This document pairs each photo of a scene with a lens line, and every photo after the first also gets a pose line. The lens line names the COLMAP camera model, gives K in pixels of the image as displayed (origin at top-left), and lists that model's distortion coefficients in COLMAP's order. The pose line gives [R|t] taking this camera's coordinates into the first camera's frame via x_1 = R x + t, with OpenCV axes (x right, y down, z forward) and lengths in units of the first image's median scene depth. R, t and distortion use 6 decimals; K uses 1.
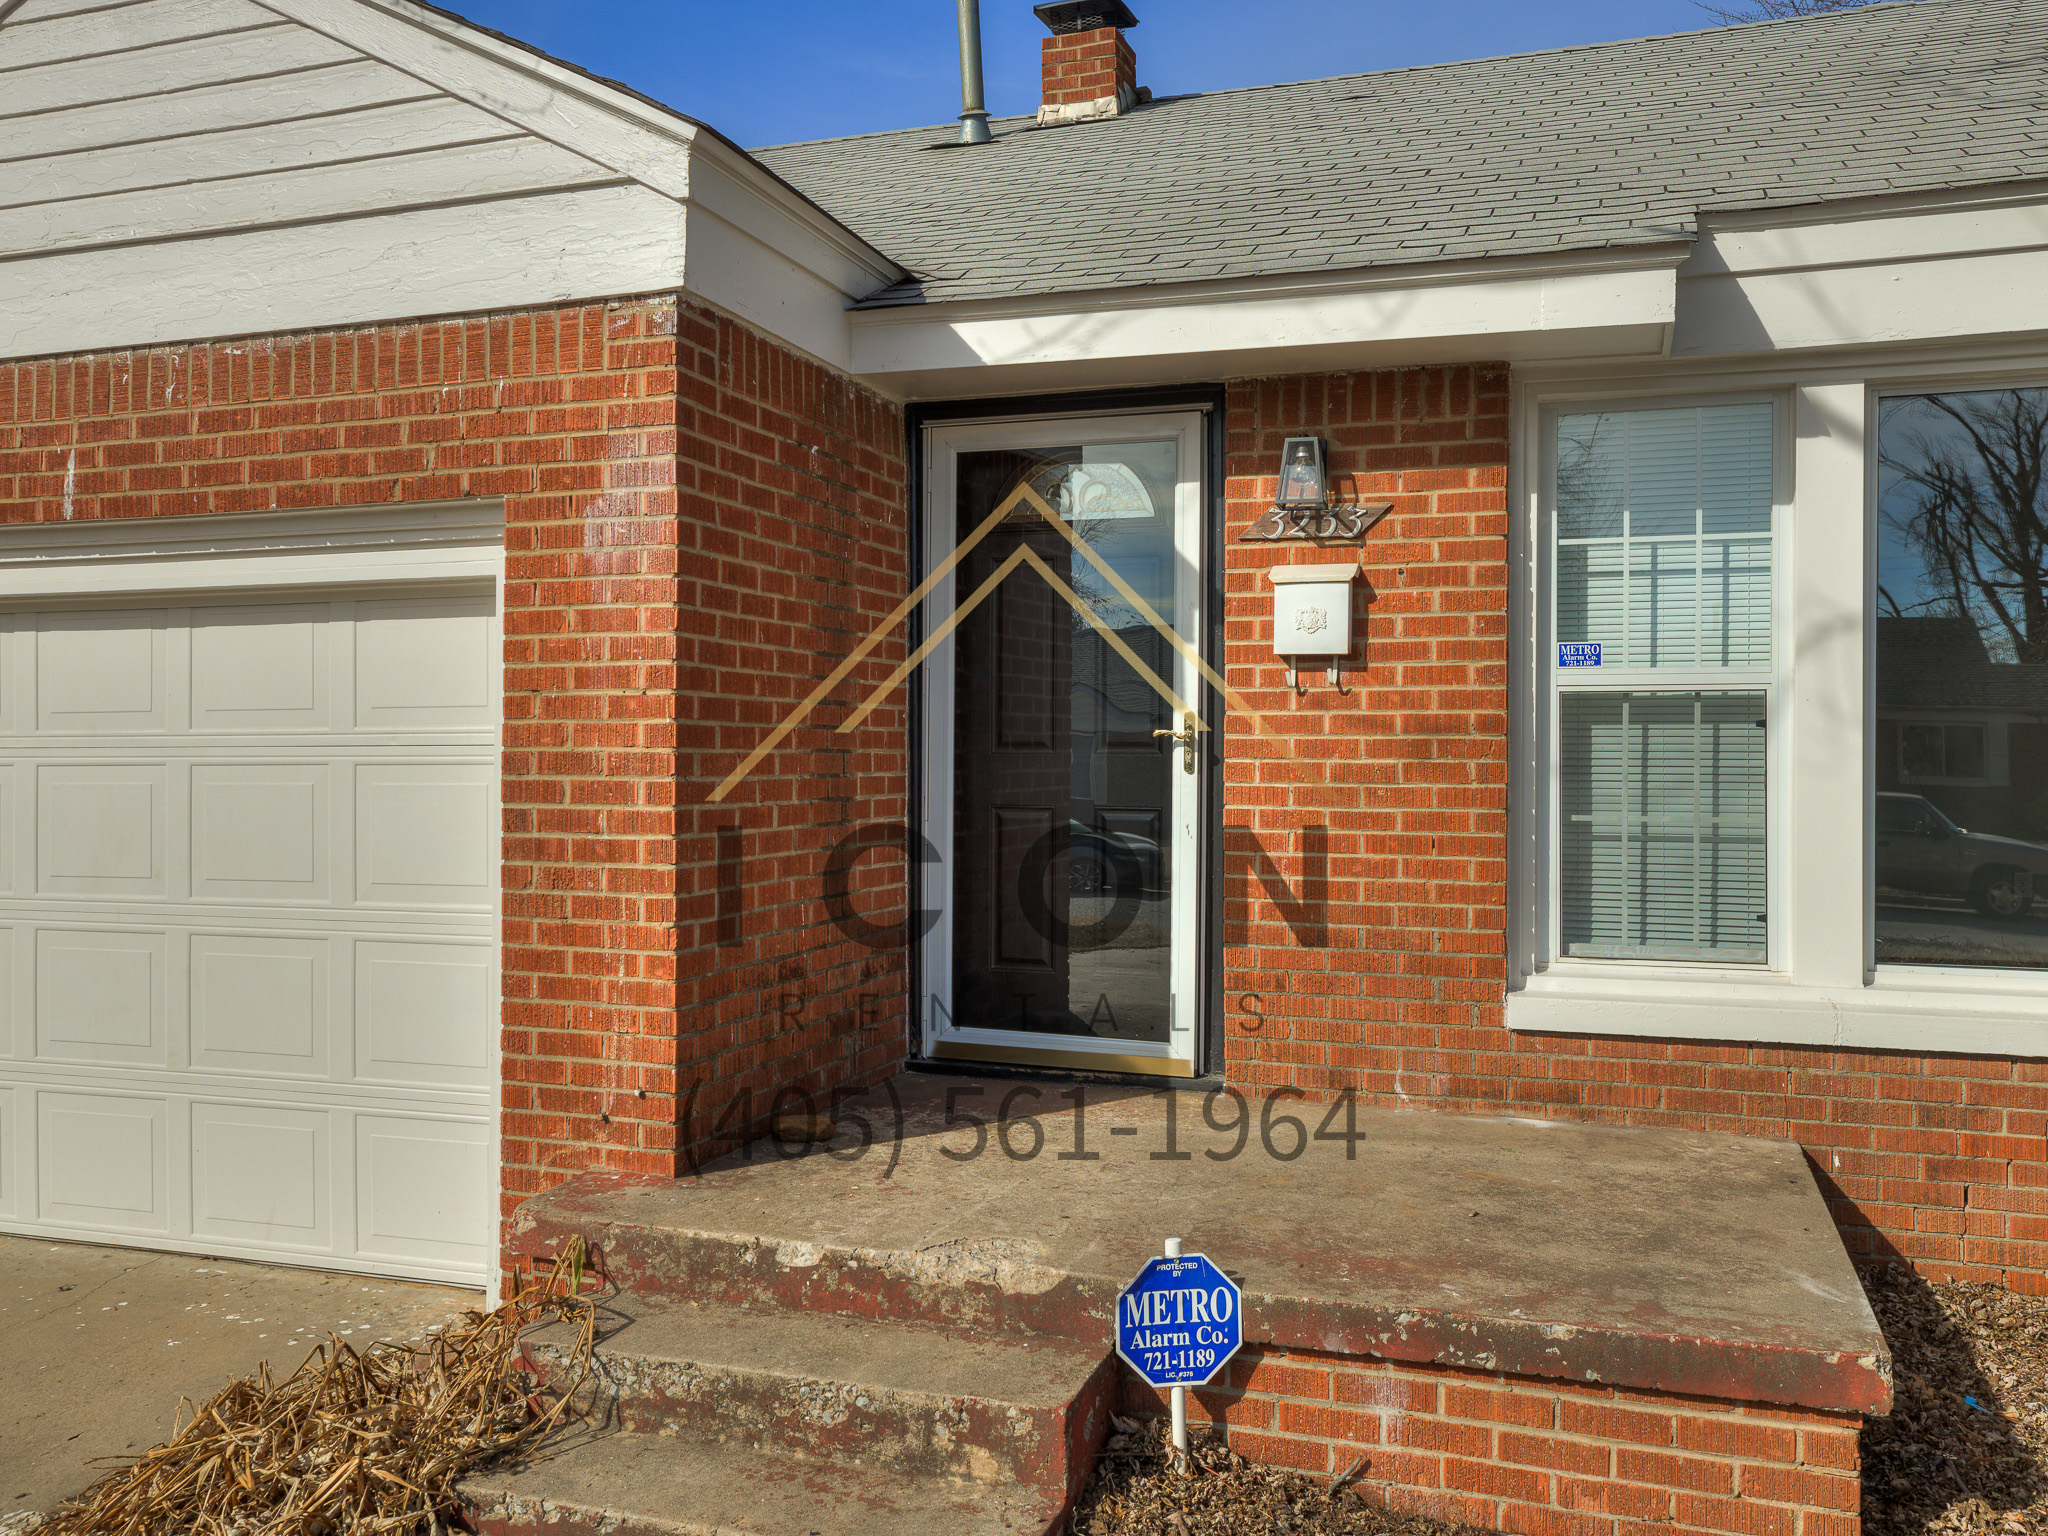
lens RADIAL K [[1724.9, 0, 1024.0], [0, 1724.9, 768.0], [0, 0, 1]] dist [0.002423, 0.000375]
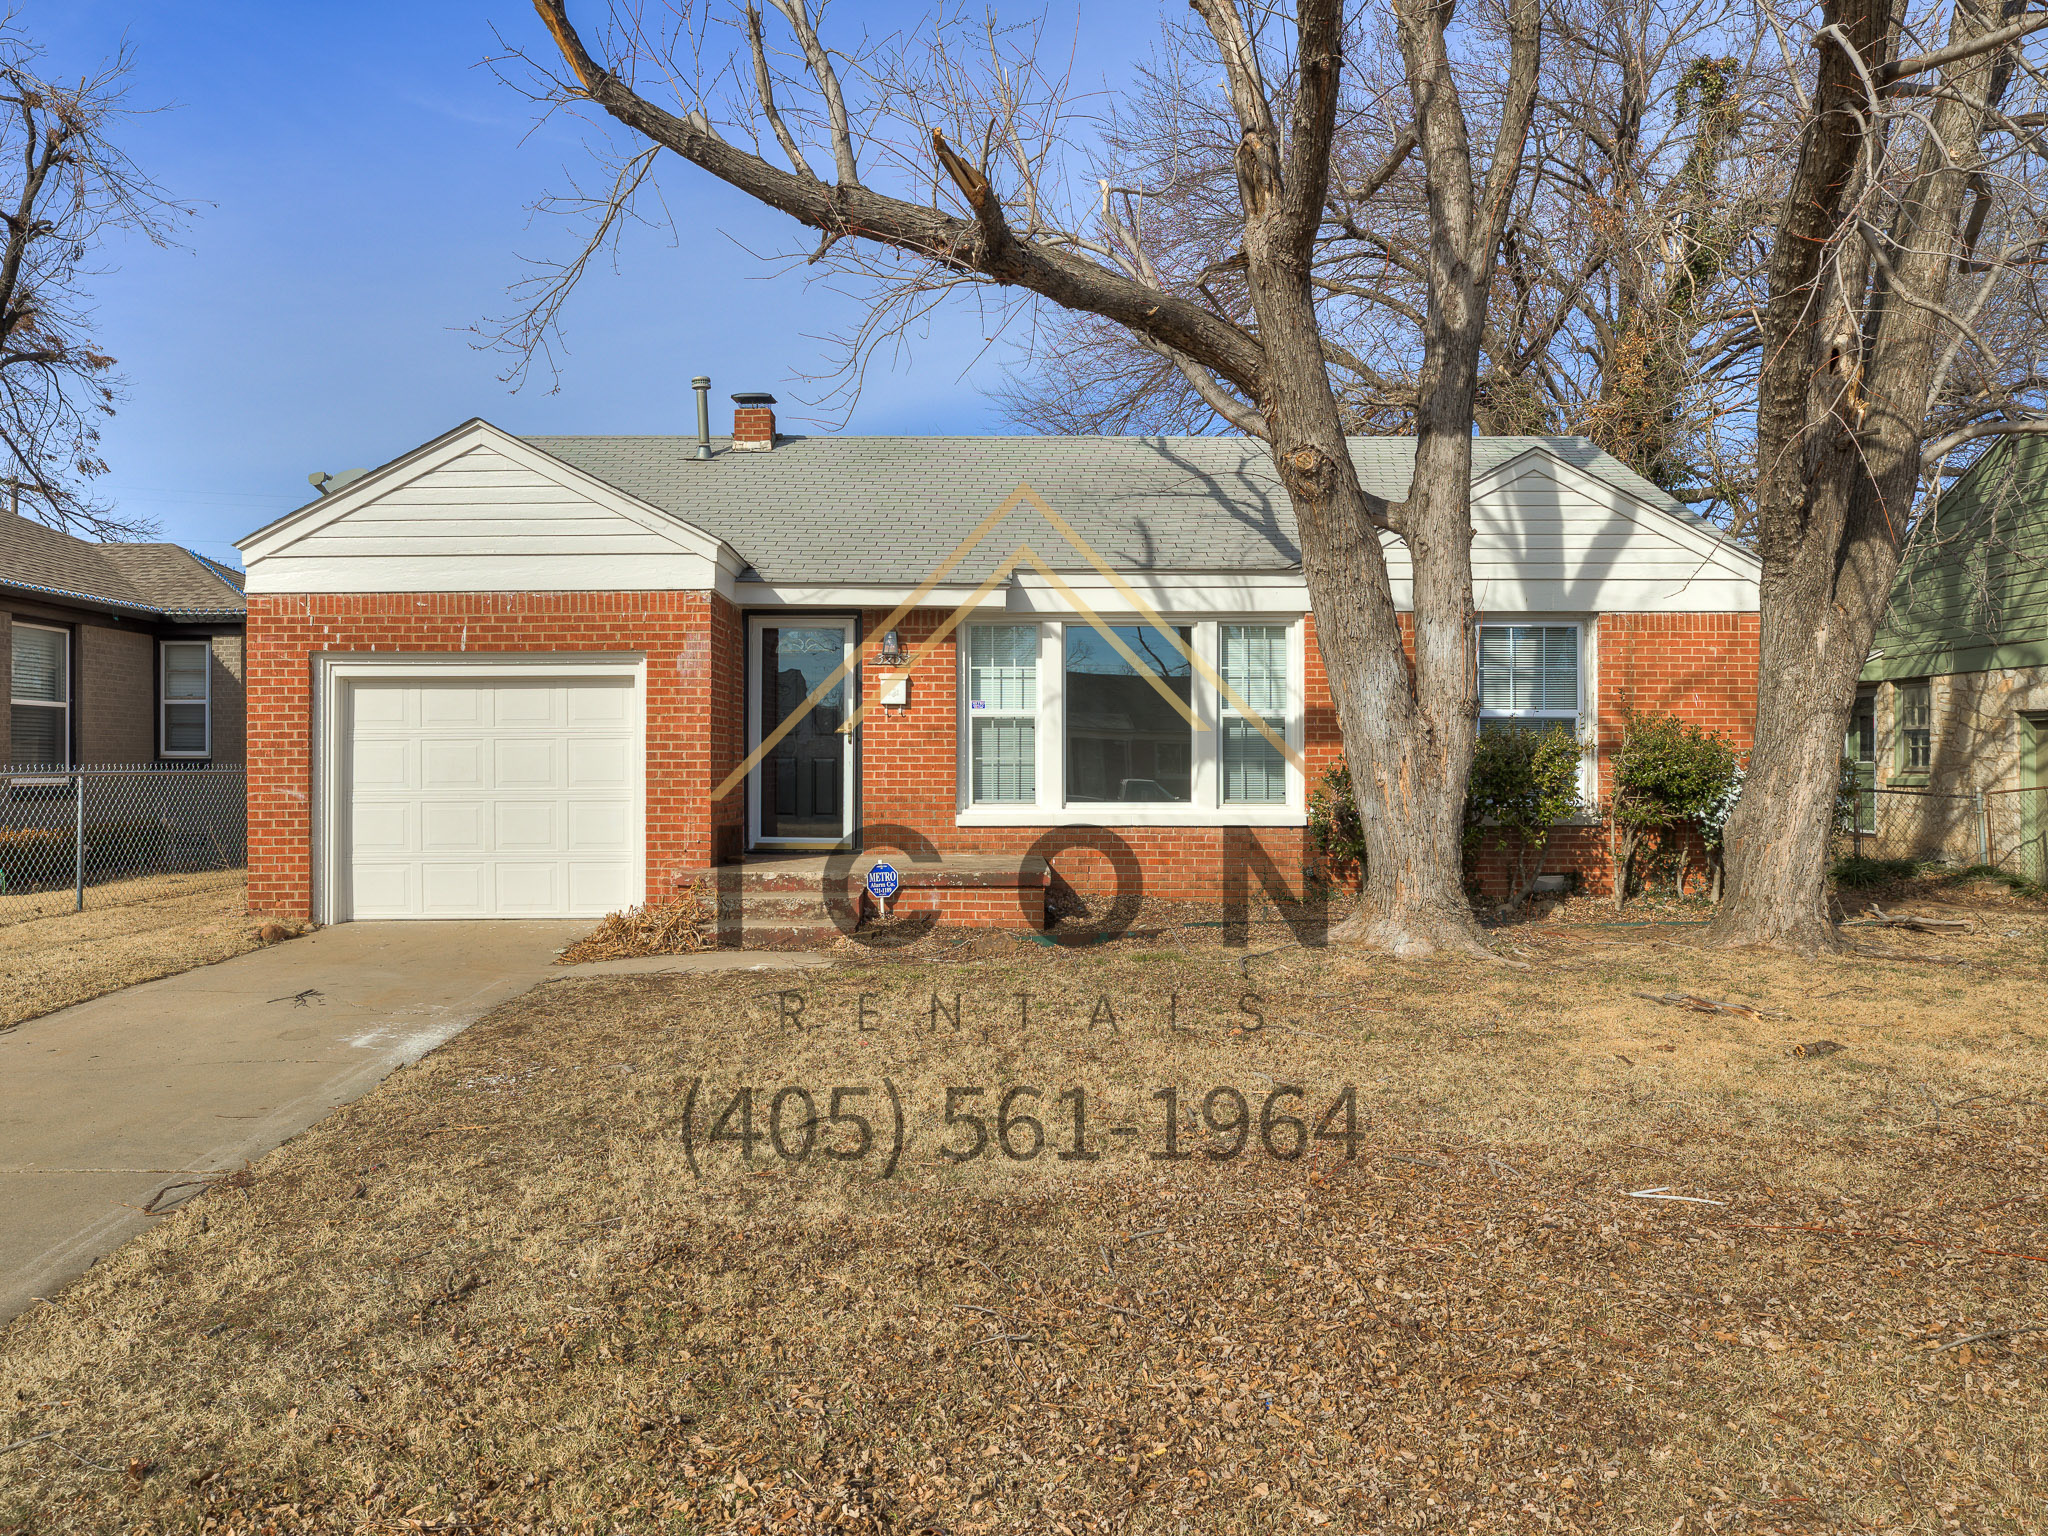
lens RADIAL K [[1838.8, 0, 1024.0], [0, 1838.8, 768.0], [0, 0, 1]] dist [-0.008170, -0.001689]
pose [[0.939800, -0.001312, 0.341723, -0.743158], [0.005878, 0.999907, -0.012328, 0.090531], [-0.341675, 0.013594, 0.939720, -2.169304]]
